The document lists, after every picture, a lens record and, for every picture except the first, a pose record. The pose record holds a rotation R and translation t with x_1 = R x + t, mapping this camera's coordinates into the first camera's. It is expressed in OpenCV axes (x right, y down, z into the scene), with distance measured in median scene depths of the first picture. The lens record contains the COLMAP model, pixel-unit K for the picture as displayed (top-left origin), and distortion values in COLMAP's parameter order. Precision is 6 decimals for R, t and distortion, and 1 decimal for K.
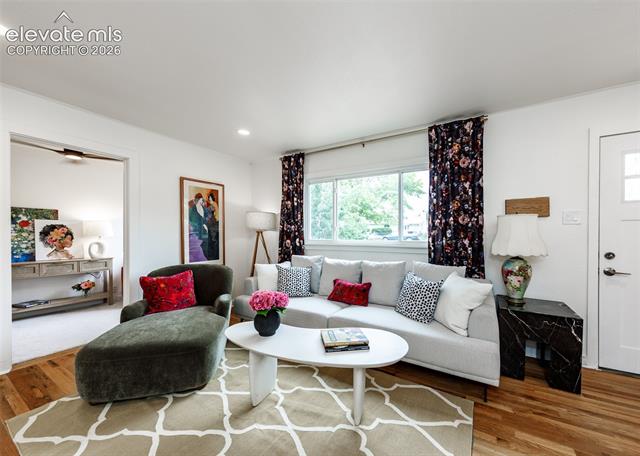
lens RADIAL K [[238.3, 0, 321.3], [0, 238.3, 239.0], [0, 0, 1]] dist [0.001588, 0.000098]
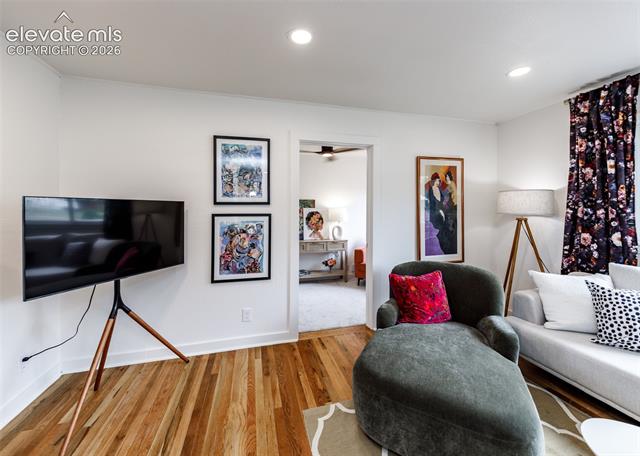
lens RADIAL K [[247.9, 0, 317.7], [0, 247.9, 216.8], [0, 0, 1]] dist [0.002846, 0.000020]
pose [[0.705488, 0.004117, -0.708710, -0.176979], [-0.010976, 0.999927, -0.005118, -0.028068], [0.708637, 0.011389, 0.705481, 0.094493]]
